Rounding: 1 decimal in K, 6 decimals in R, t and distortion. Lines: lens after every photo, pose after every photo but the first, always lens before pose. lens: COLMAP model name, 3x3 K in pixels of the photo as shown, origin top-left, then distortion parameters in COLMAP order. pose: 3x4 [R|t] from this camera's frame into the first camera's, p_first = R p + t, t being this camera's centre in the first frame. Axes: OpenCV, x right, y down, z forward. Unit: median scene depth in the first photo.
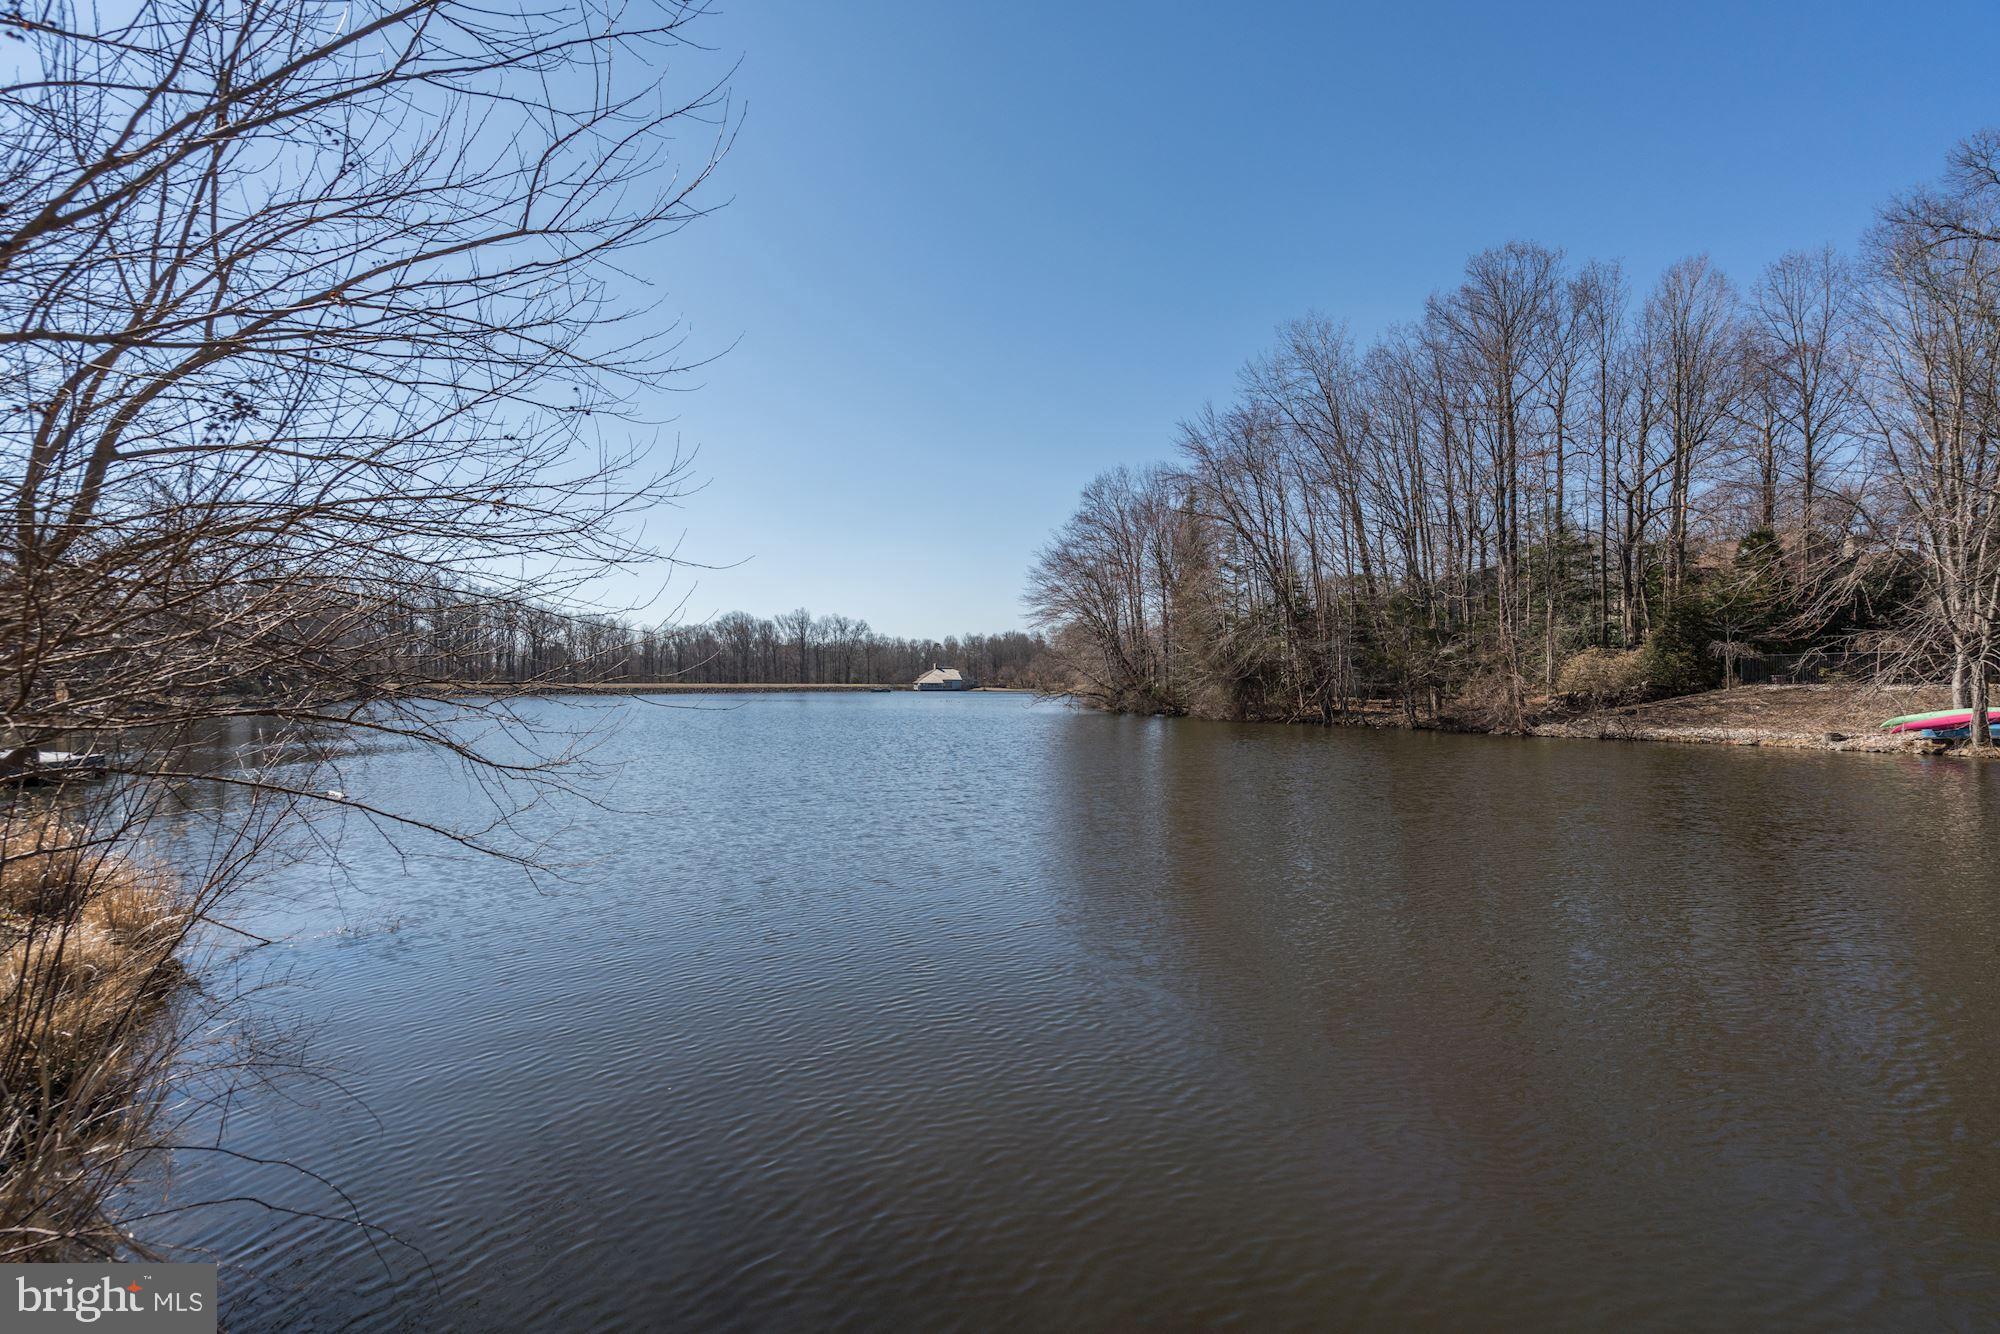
lens RADIAL K [[892.7, 0, 1008.9], [0, 892.7, 682.3], [0, 0, 1]] dist [0.002595, 0.001405]
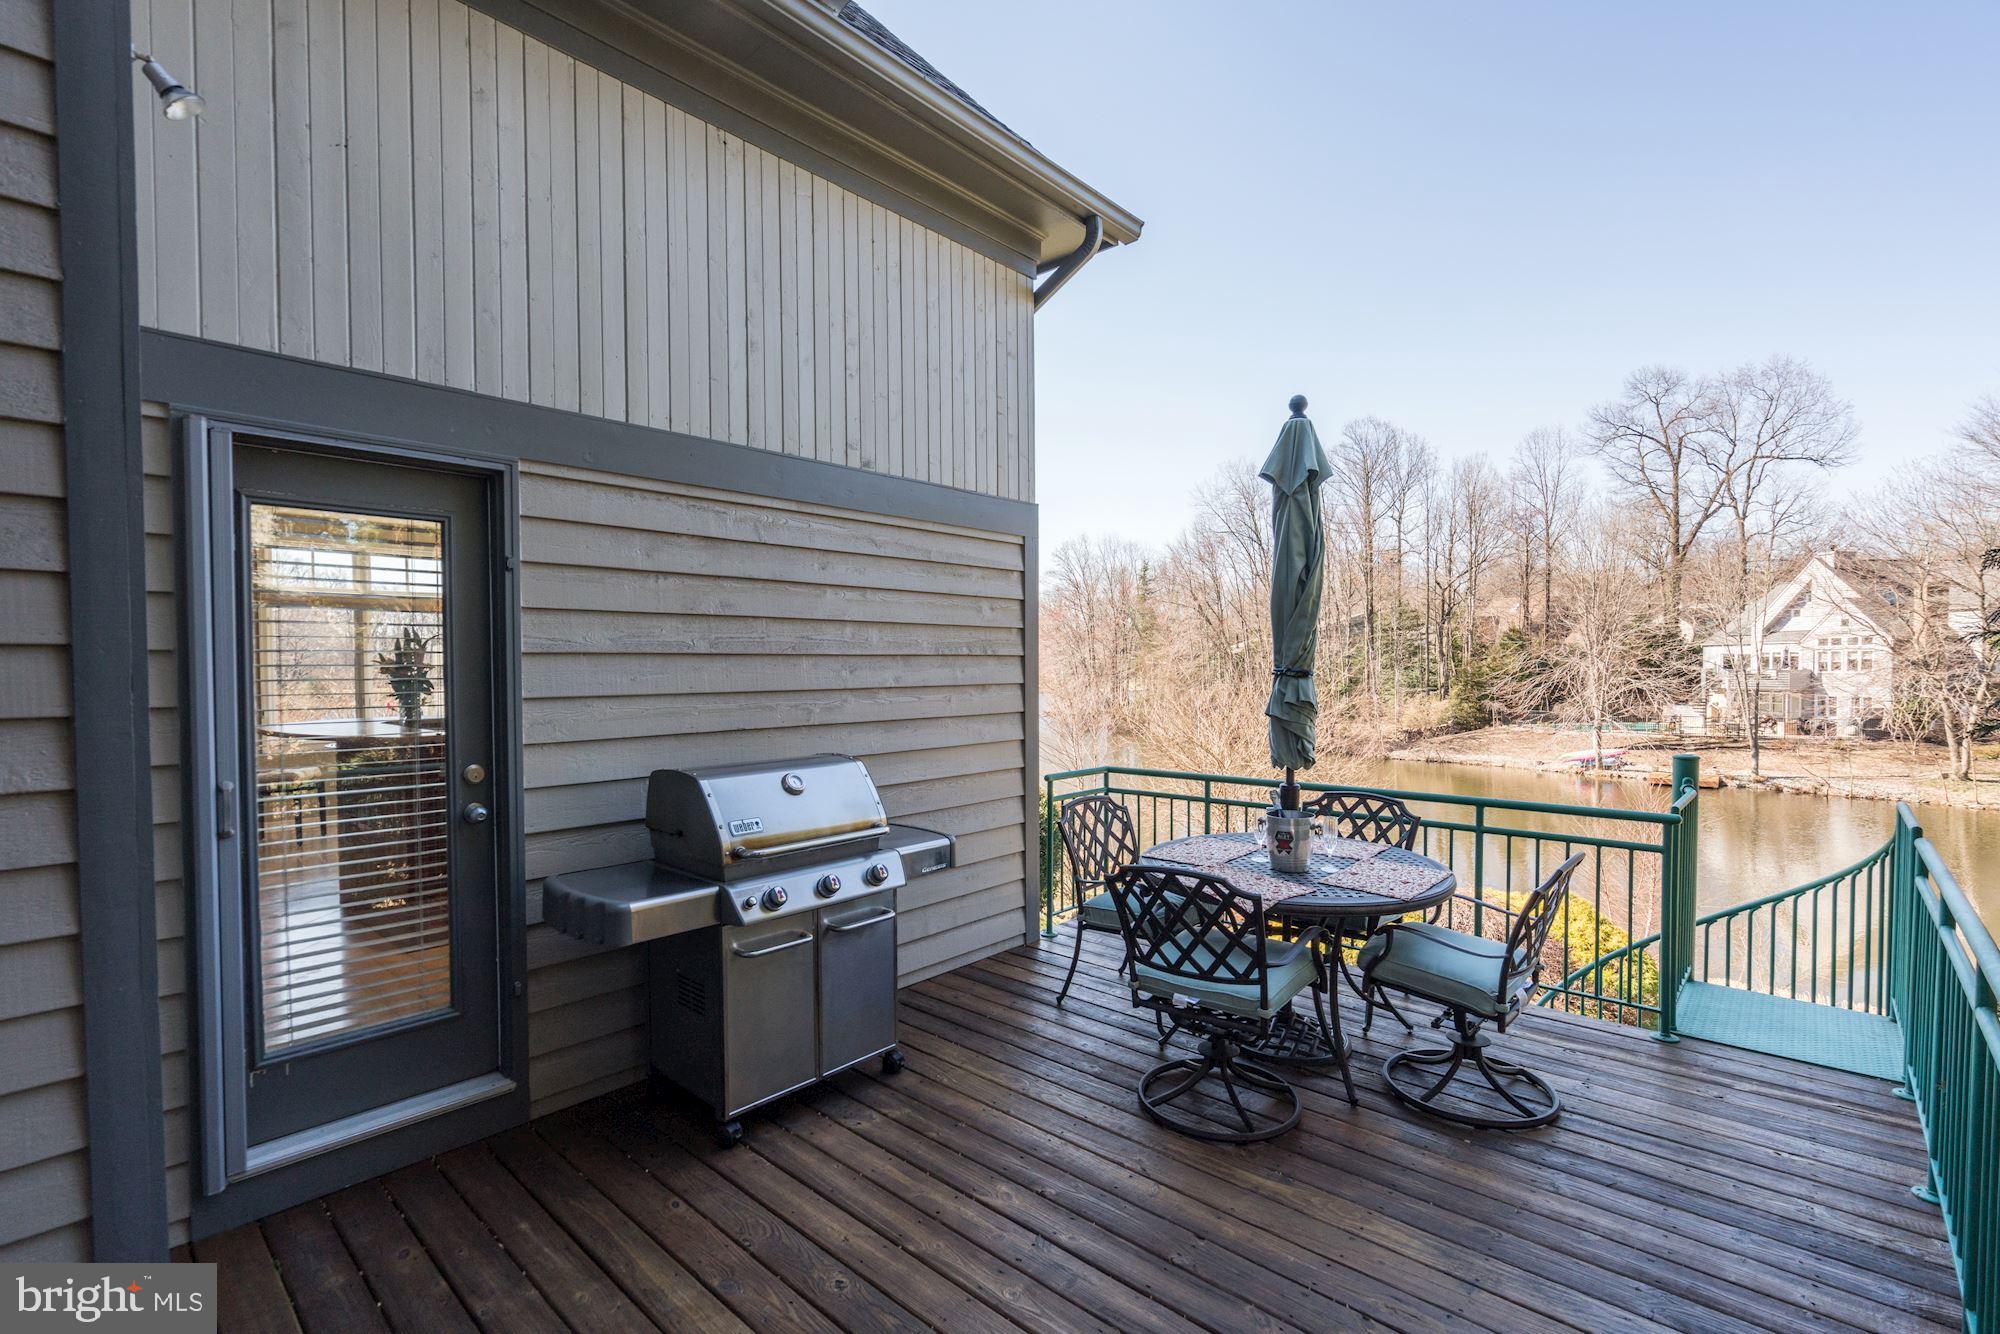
lens RADIAL K [[892.7, 0, 1011.6], [0, 892.7, 680.2], [0, 0, 1]] dist [0.002595, 0.001405]
pose [[0.987660, -0.008311, 0.156392, -0.246353], [0.005121, 0.999771, 0.020789, -0.081528], [-0.156529, -0.019732, 0.987476, -0.355928]]
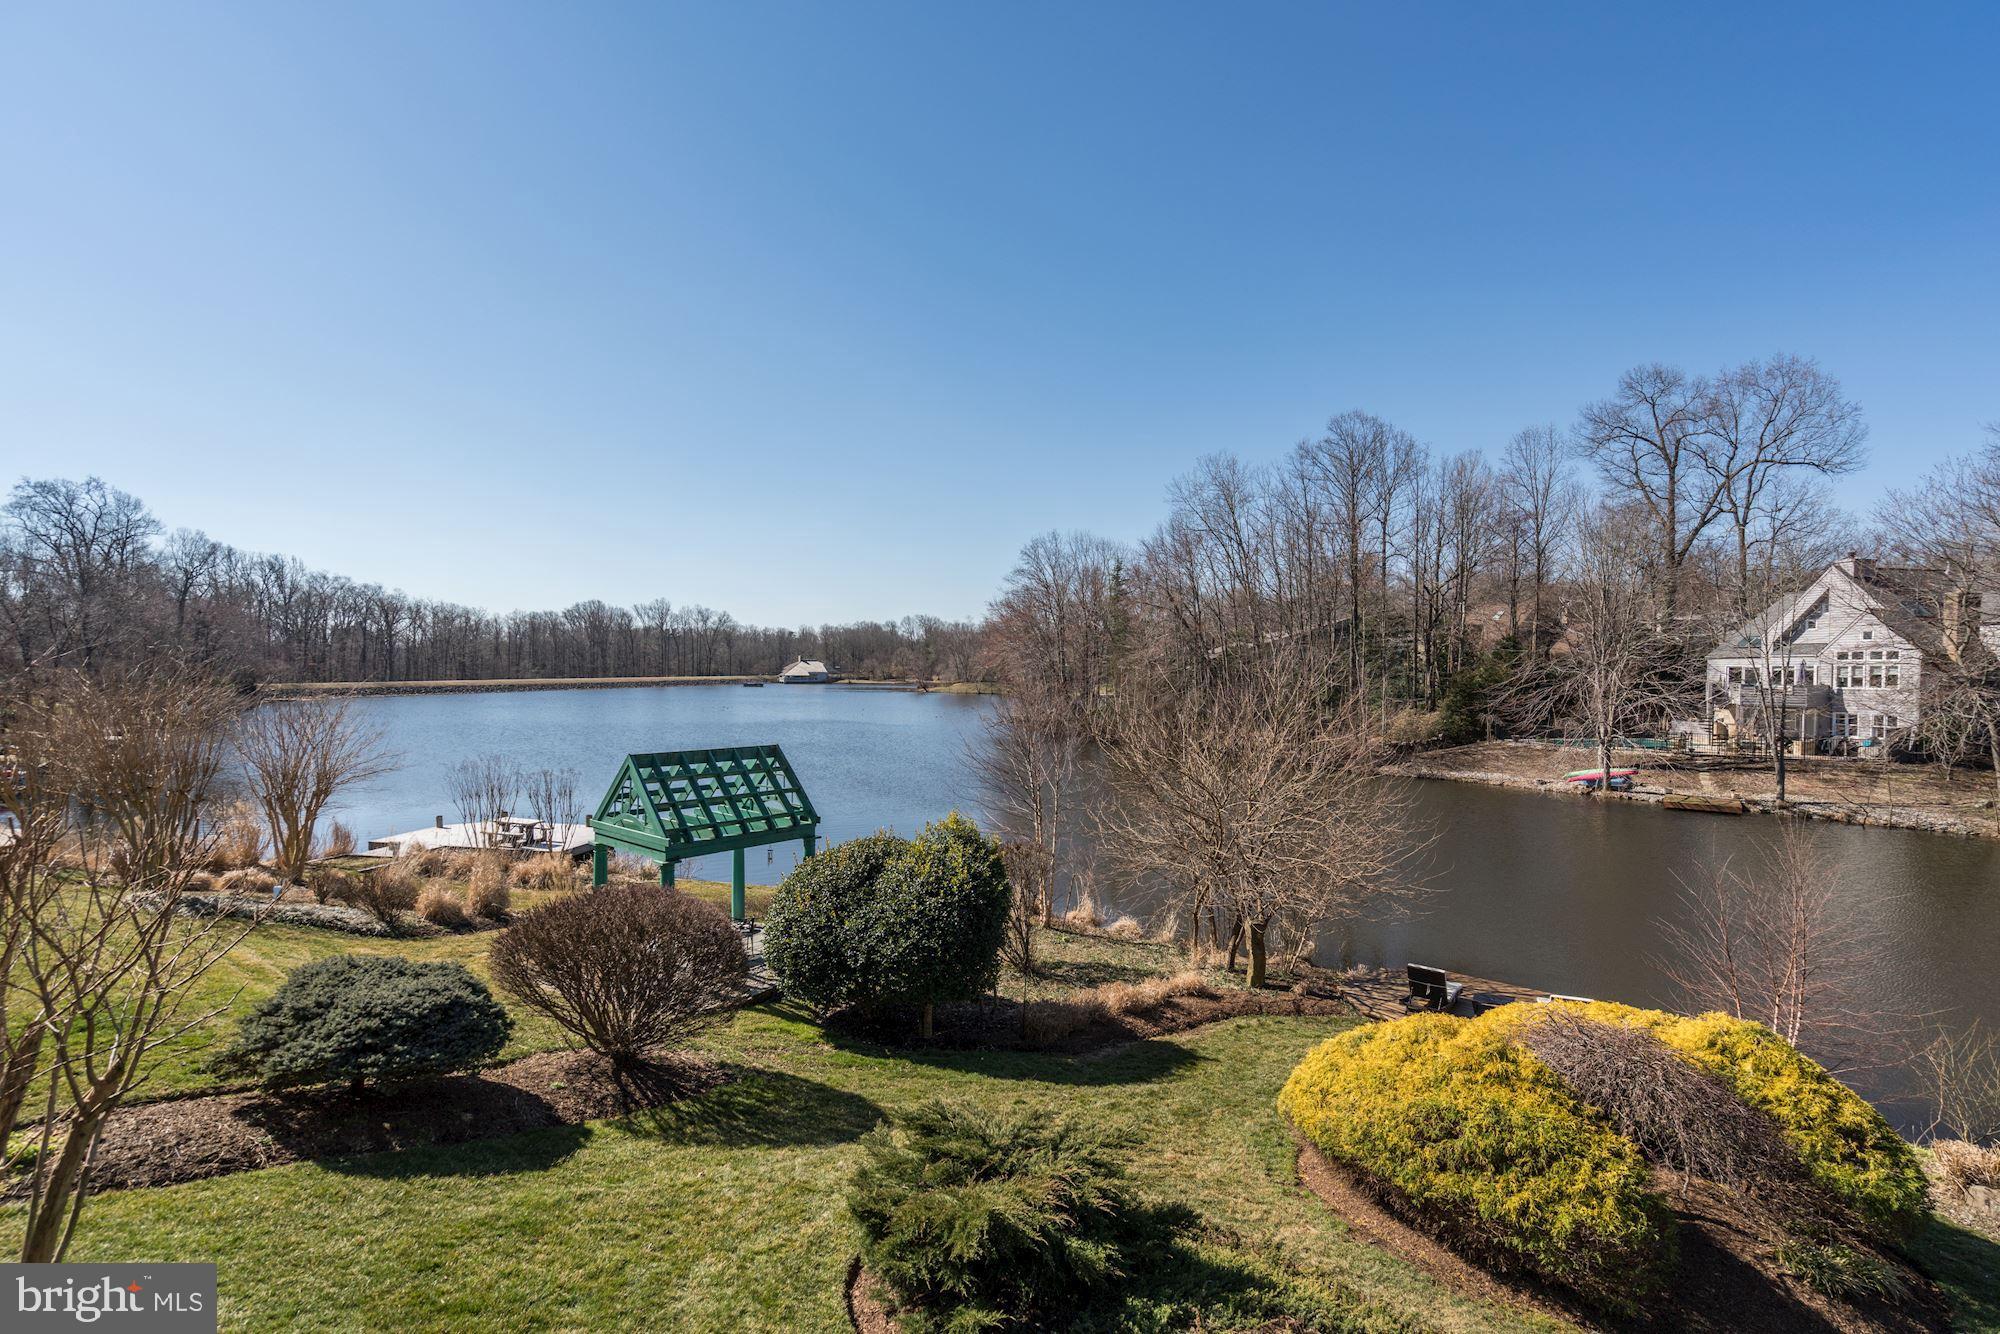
lens RADIAL K [[892.7, 0, 1010.0], [0, 892.7, 677.3], [0, 0, 1]] dist [0.002595, 0.001405]
pose [[0.982568, 0.006157, 0.185802, -0.219789], [-0.009057, 0.999850, 0.014760, -0.082171], [-0.185683, -0.016186, 0.982476, -0.269284]]
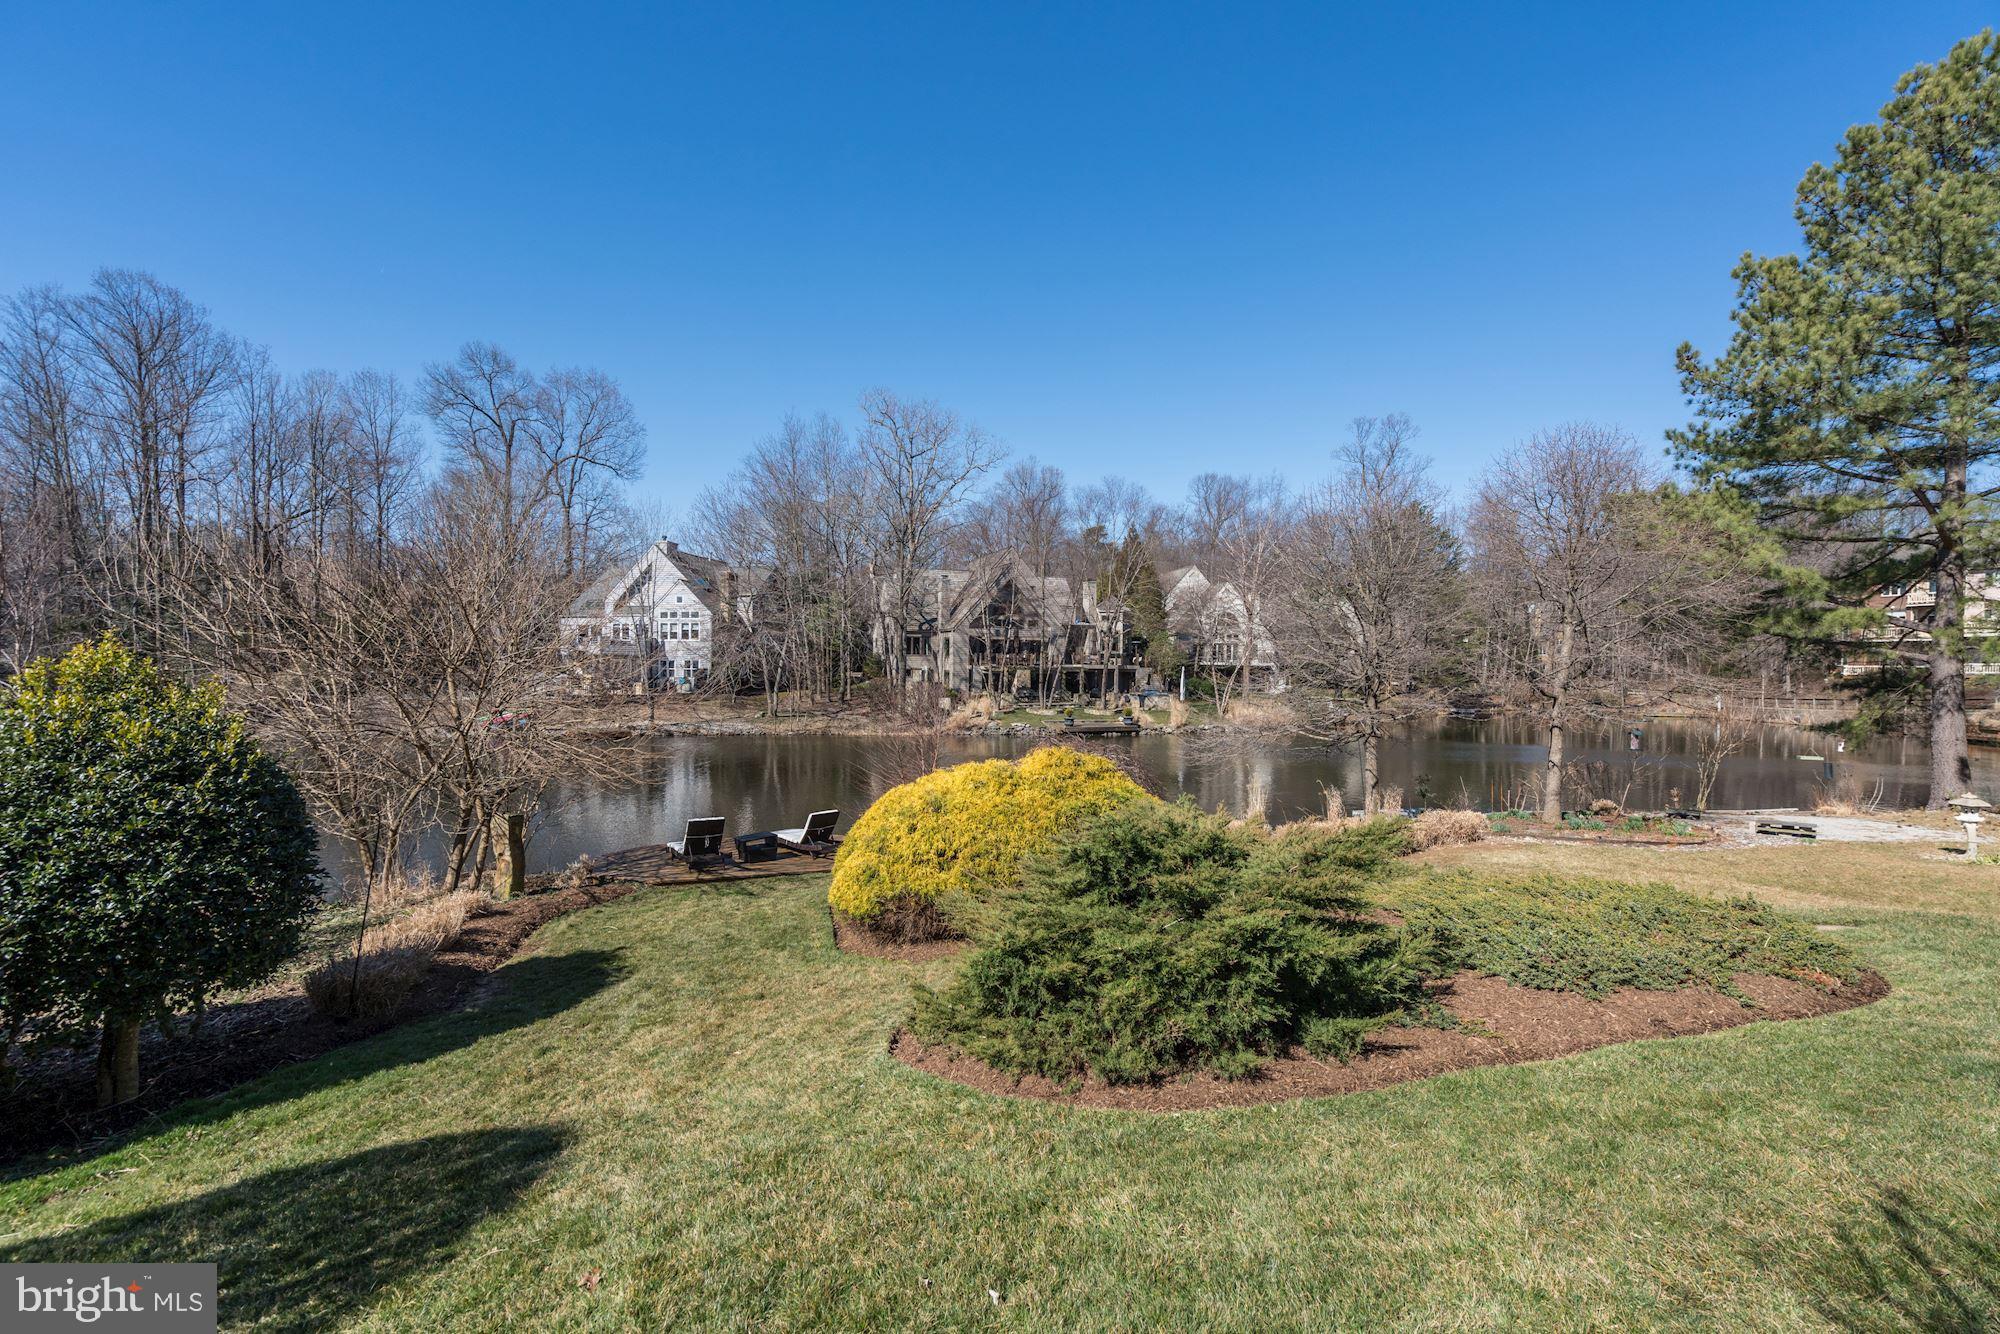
lens RADIAL K [[892.7, 0, 982.8], [0, 892.7, 670.4], [0, 0, 1]] dist [0.002595, 0.001405]
pose [[0.168344, -0.002525, 0.985725, -0.295323], [-0.009864, 0.999942, 0.004246, -0.036499], [-0.985679, -0.010438, 0.168310, -0.143460]]
